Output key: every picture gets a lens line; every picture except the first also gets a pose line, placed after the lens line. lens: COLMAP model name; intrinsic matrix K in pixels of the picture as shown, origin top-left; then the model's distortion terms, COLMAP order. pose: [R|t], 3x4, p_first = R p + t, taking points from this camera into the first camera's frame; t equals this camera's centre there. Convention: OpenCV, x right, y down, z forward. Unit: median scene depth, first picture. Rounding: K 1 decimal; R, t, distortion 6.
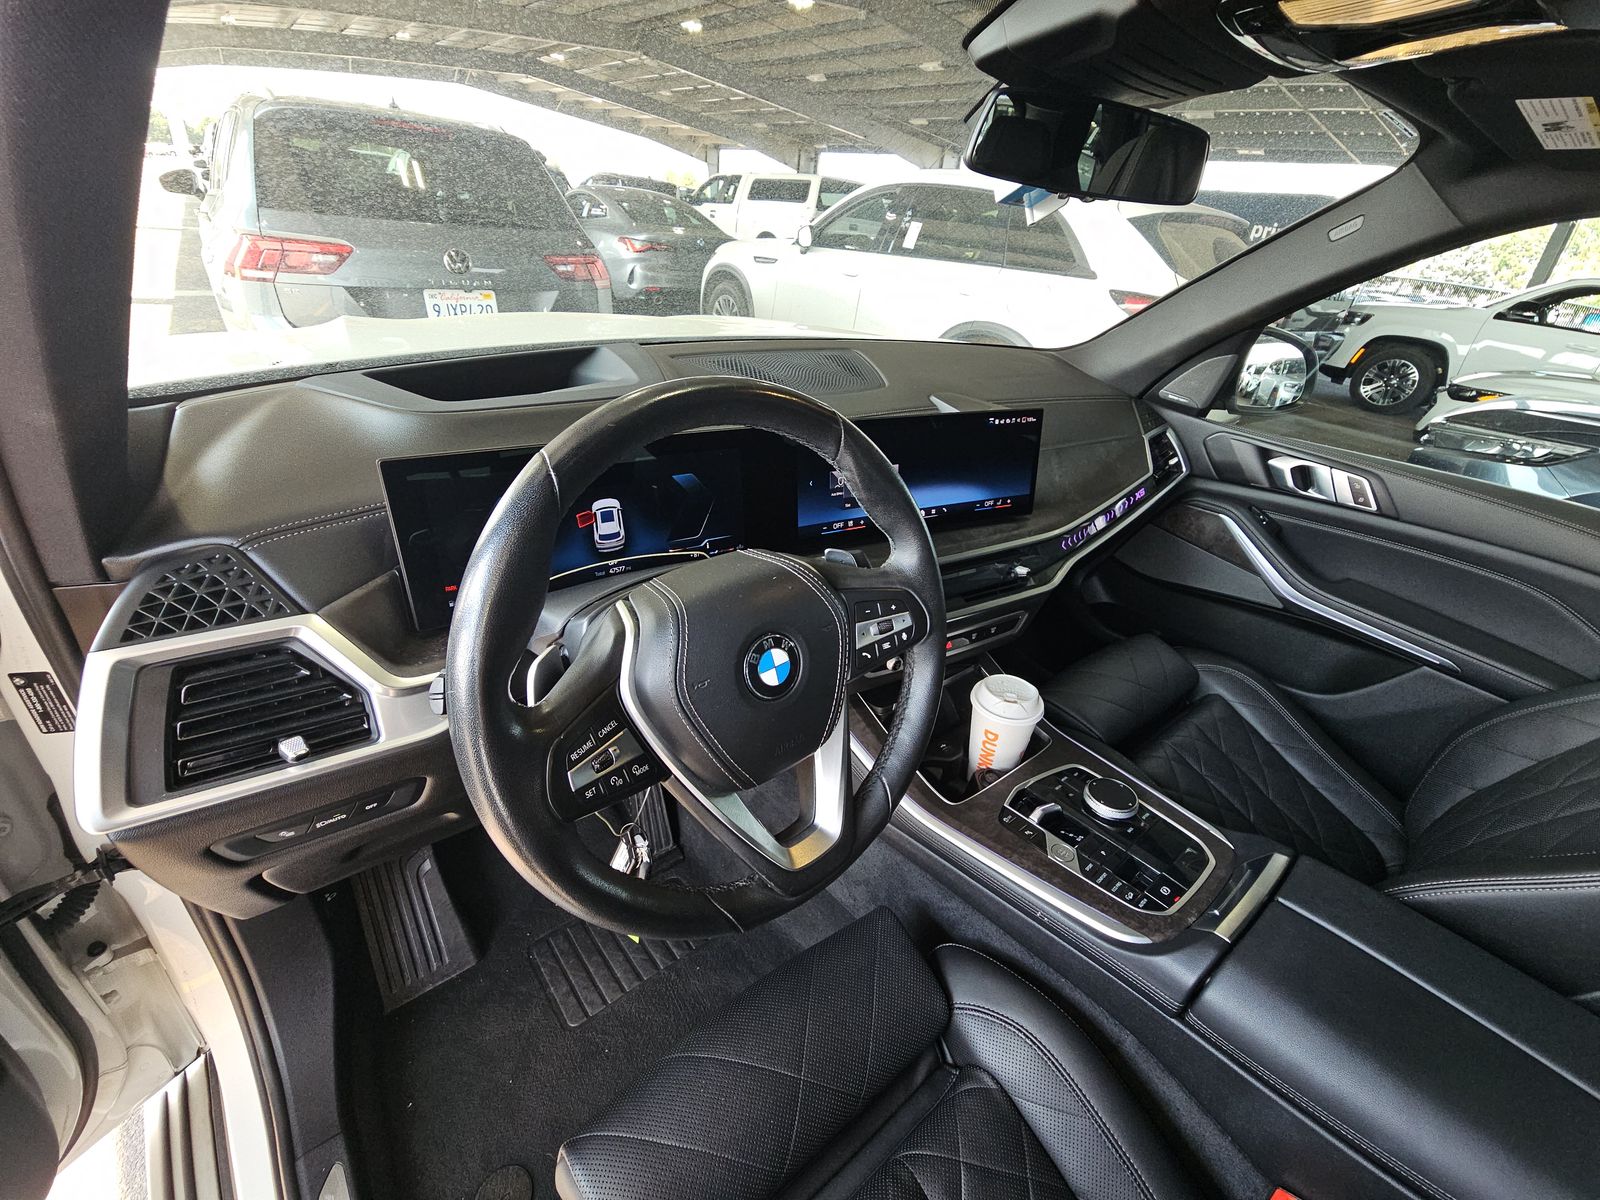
lens RADIAL K [[647.7, 0, 811.9], [0, 647.7, 599.1], [0, 0, 1]] dist [0.001250, -0.003639]
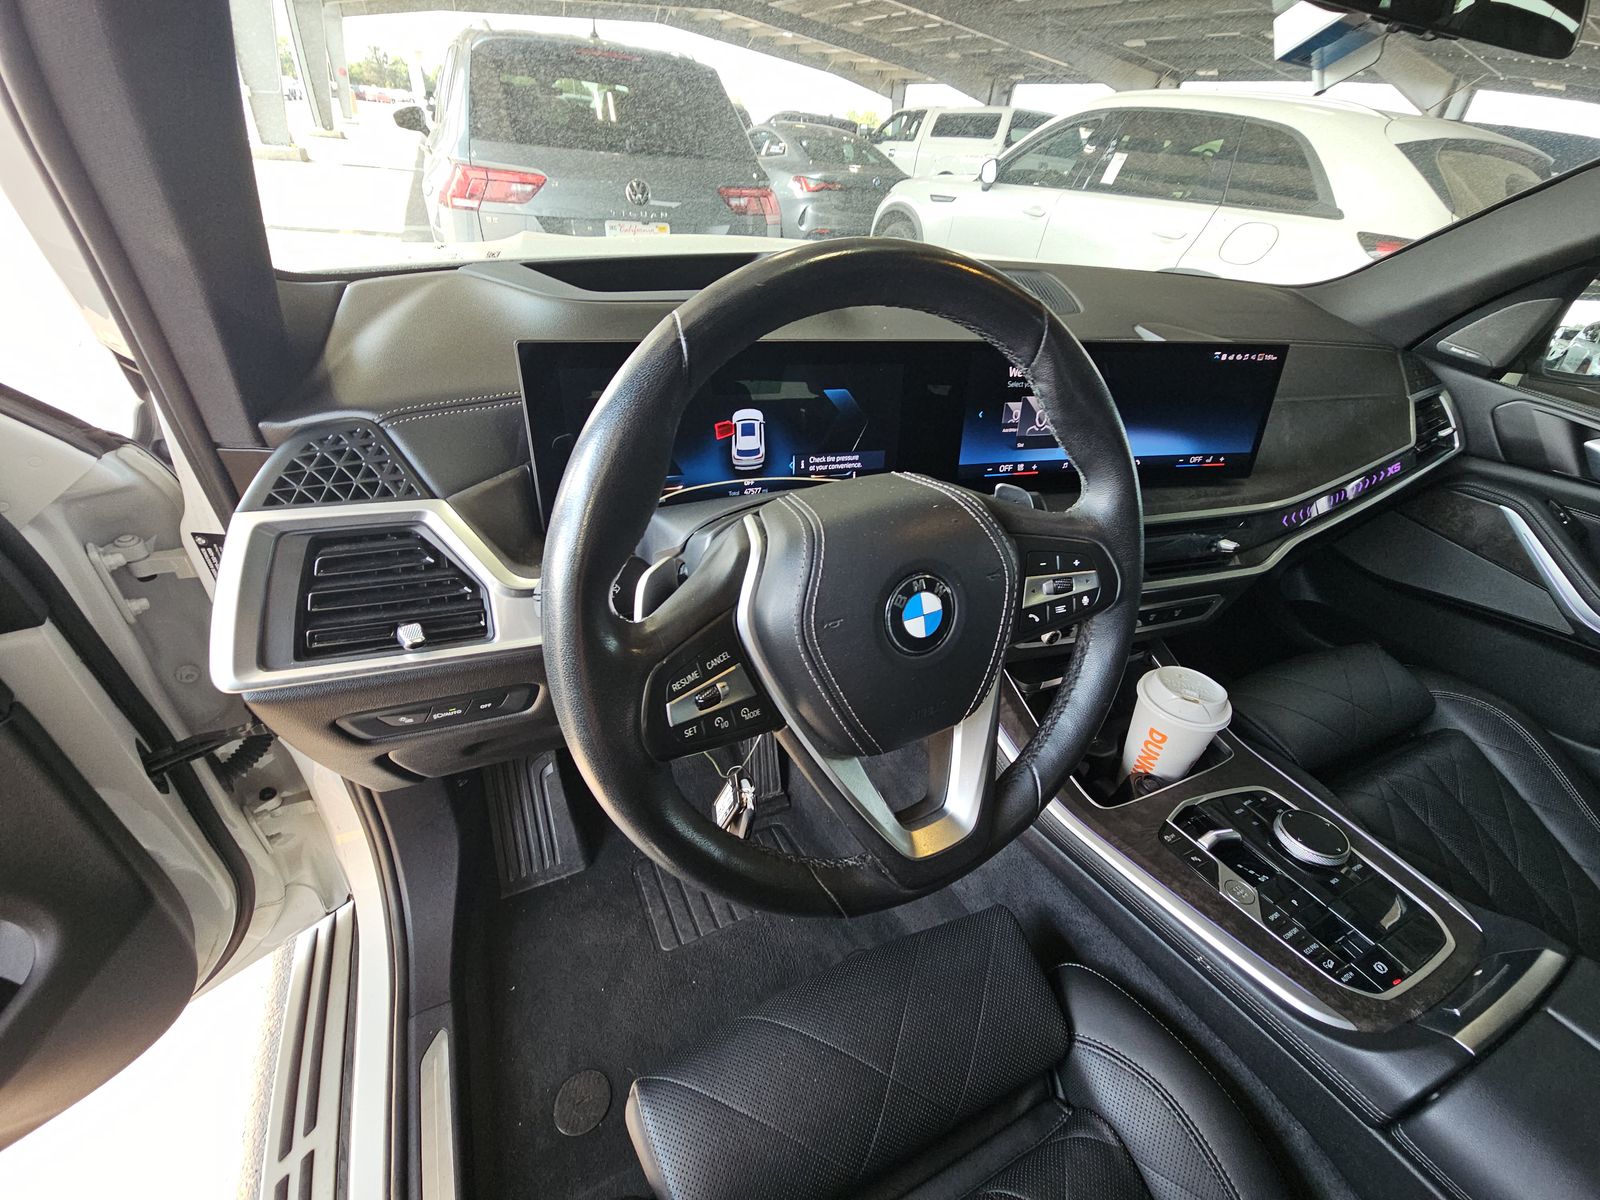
lens RADIAL K [[647.7, 0, 812.0], [0, 647.7, 600.0], [0, 0, 1]] dist [0.001250, -0.003639]
pose [[0.973312, 0.122685, -0.193937, -0.021653], [-0.109908, 0.991081, 0.075361, 0.023274], [0.201453, -0.052034, 0.978115, 0.104038]]
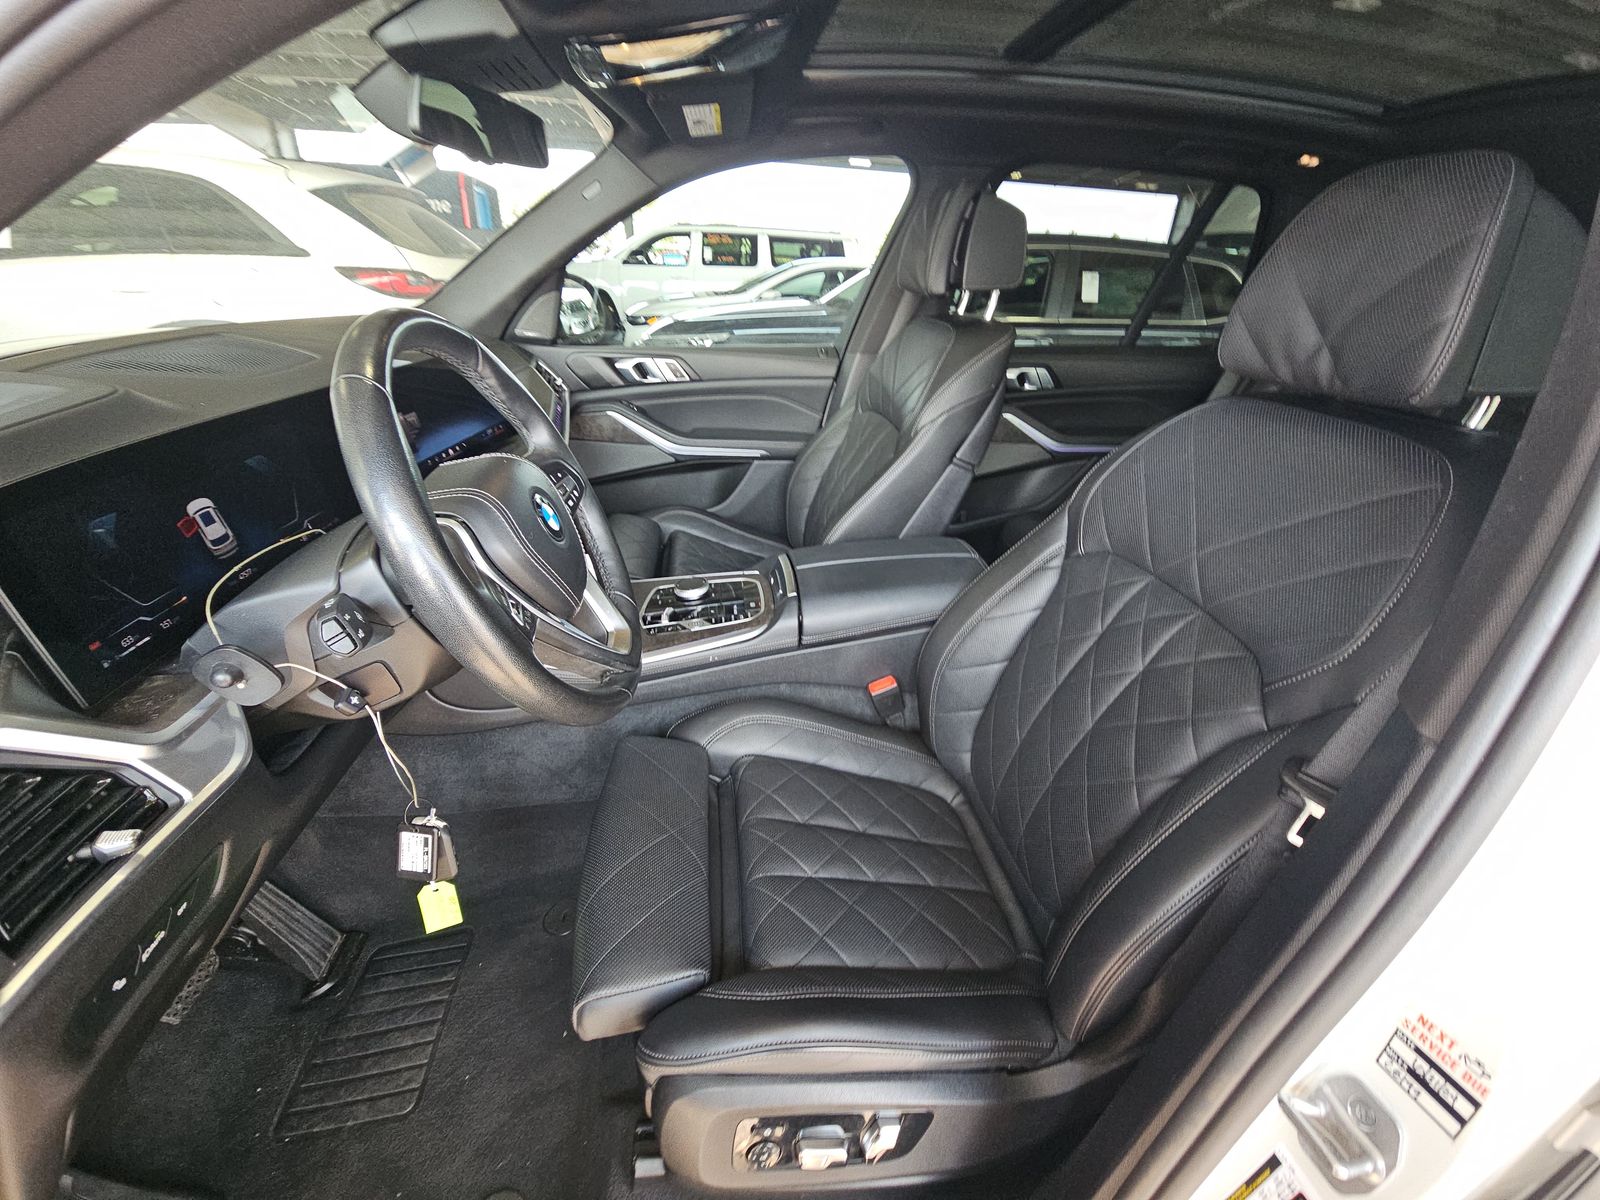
lens RADIAL K [[647.7, 0, 800.6], [0, 647.7, 595.8], [0, 0, 1]] dist [0.001250, -0.003639]
pose [[0.514332, -0.456498, 0.725998, -0.474731], [0.437814, 0.867694, 0.235426, 0.088503], [-0.737416, 0.196764, 0.646144, -0.114347]]
